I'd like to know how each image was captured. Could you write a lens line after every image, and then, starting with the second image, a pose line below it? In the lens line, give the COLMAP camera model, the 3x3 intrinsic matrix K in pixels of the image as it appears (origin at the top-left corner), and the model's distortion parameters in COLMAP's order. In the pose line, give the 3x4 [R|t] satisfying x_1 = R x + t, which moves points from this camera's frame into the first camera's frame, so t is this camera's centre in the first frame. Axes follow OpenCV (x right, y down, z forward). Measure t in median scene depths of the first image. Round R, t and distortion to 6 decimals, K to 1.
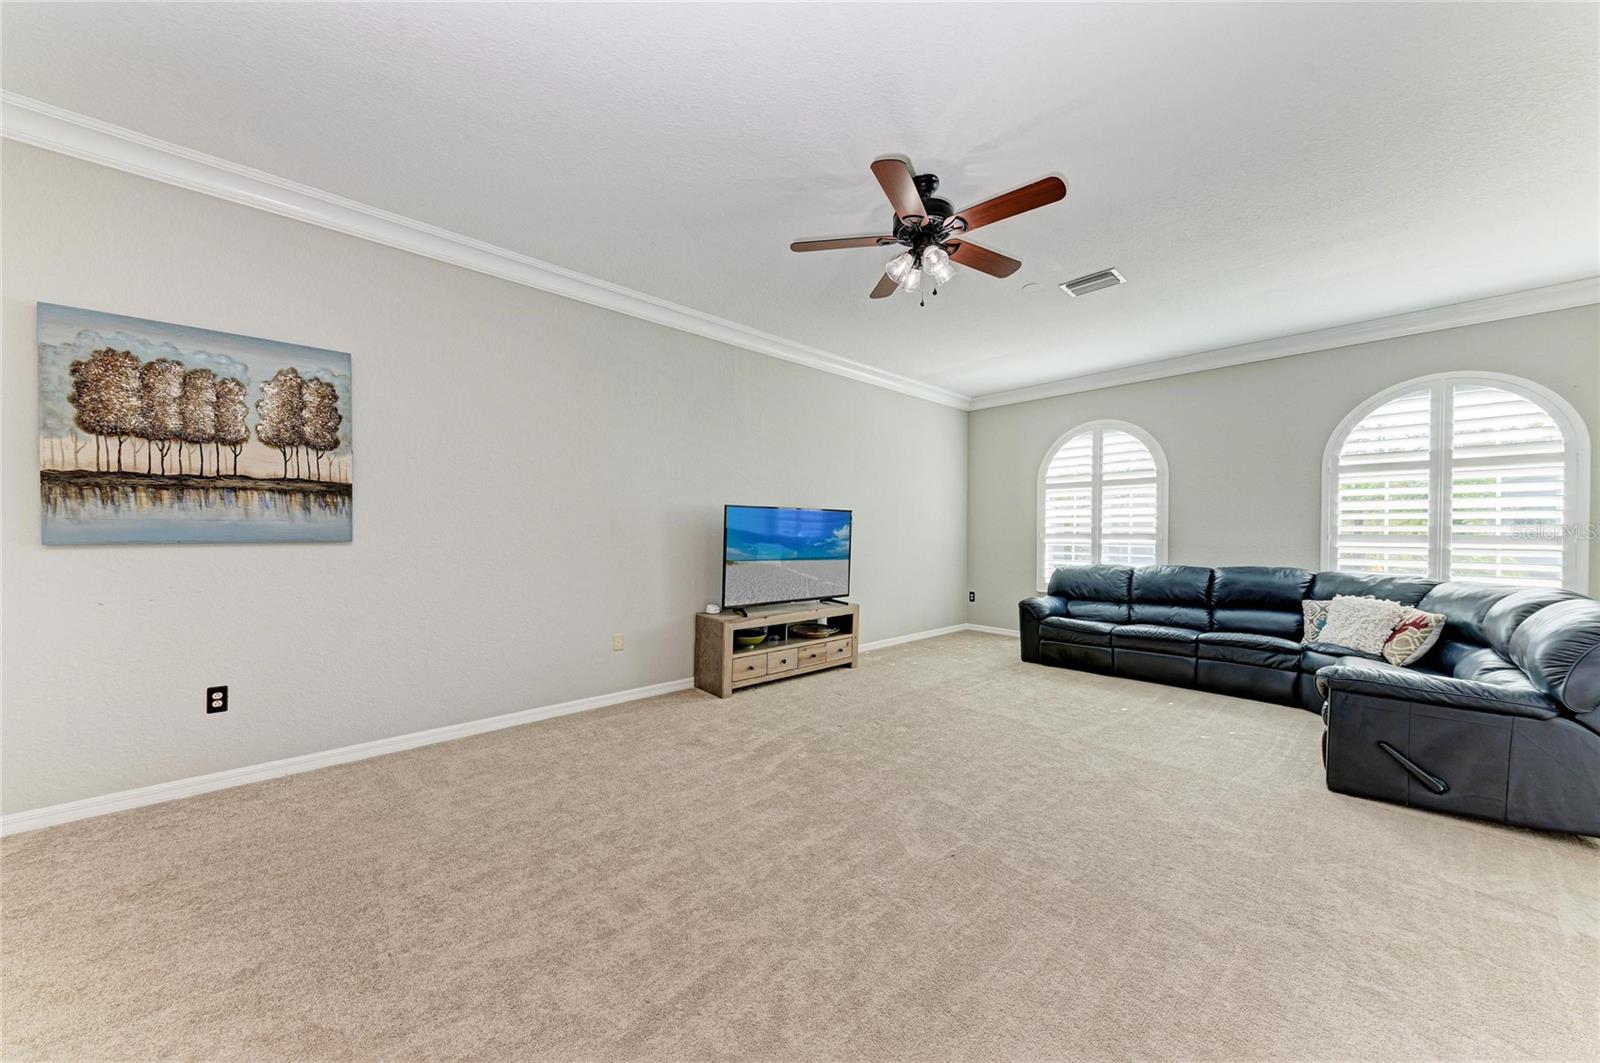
lens RADIAL K [[559.4, 0, 801.5], [0, 559.4, 538.1], [0, 0, 1]] dist [0.010642, -0.002439]
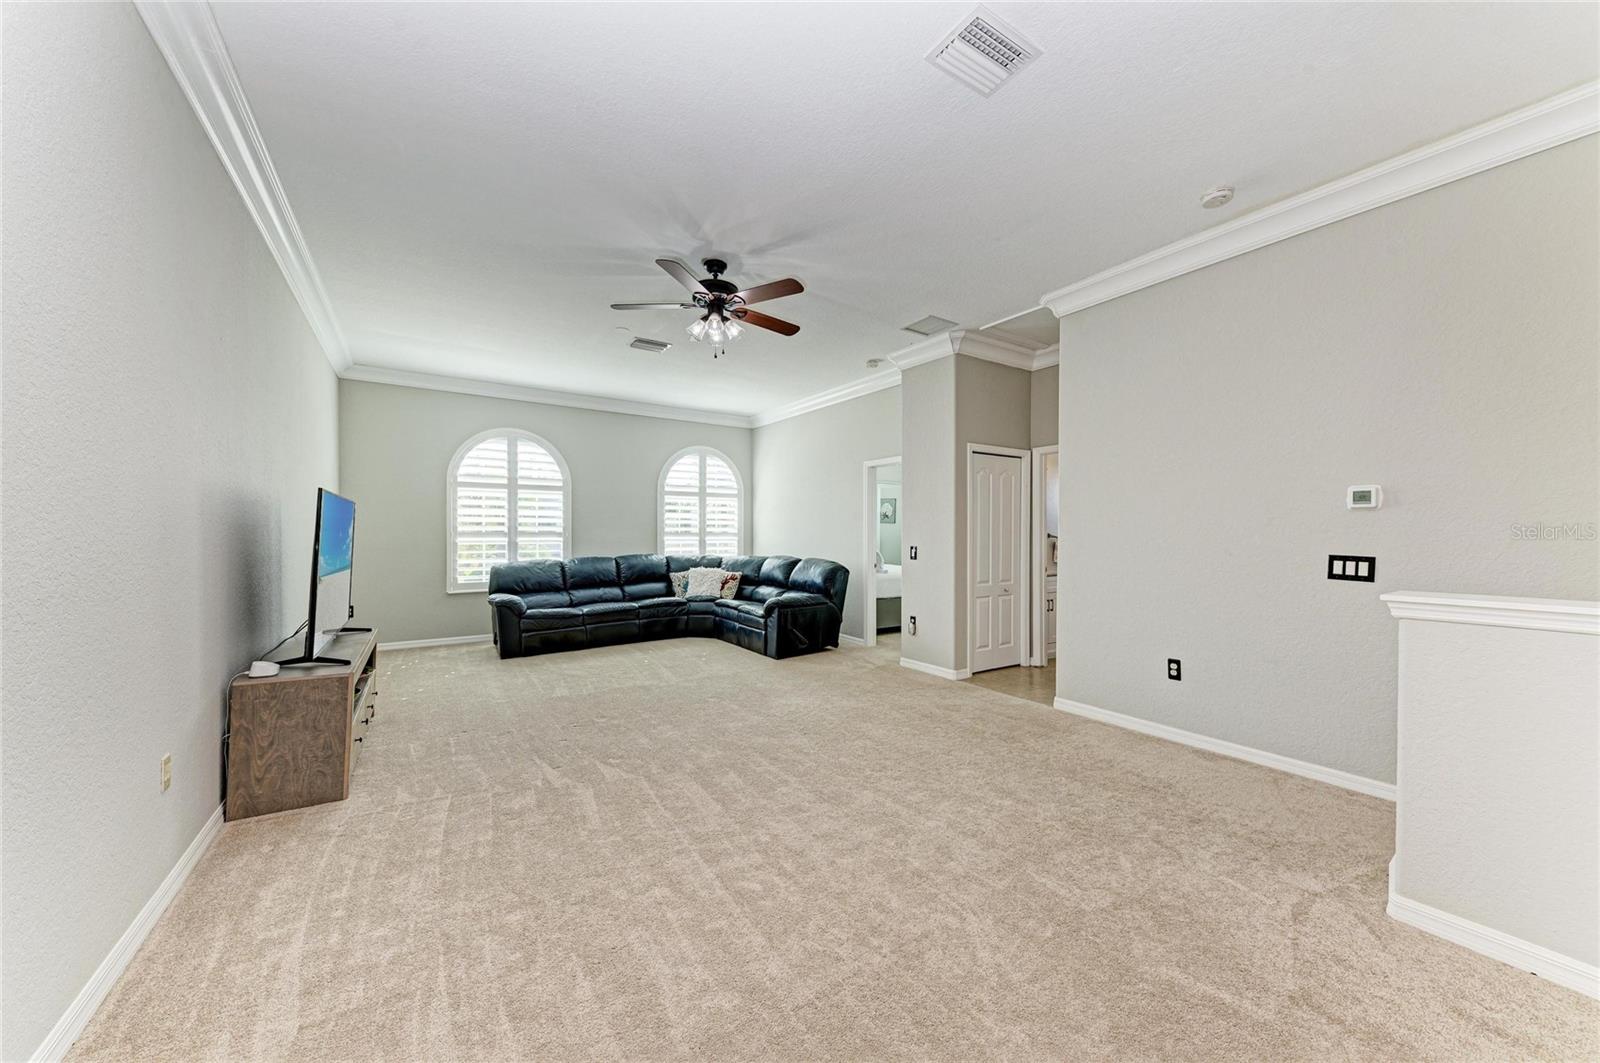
lens RADIAL K [[559.4, 0, 798.5], [0, 559.4, 539.0], [0, 0, 1]] dist [0.010642, -0.002439]
pose [[0.147811, -0.009822, 0.988967, -0.517436], [0.012986, 0.999884, 0.007990, 0.003675], [-0.988930, 0.011662, 0.147921, 0.325299]]
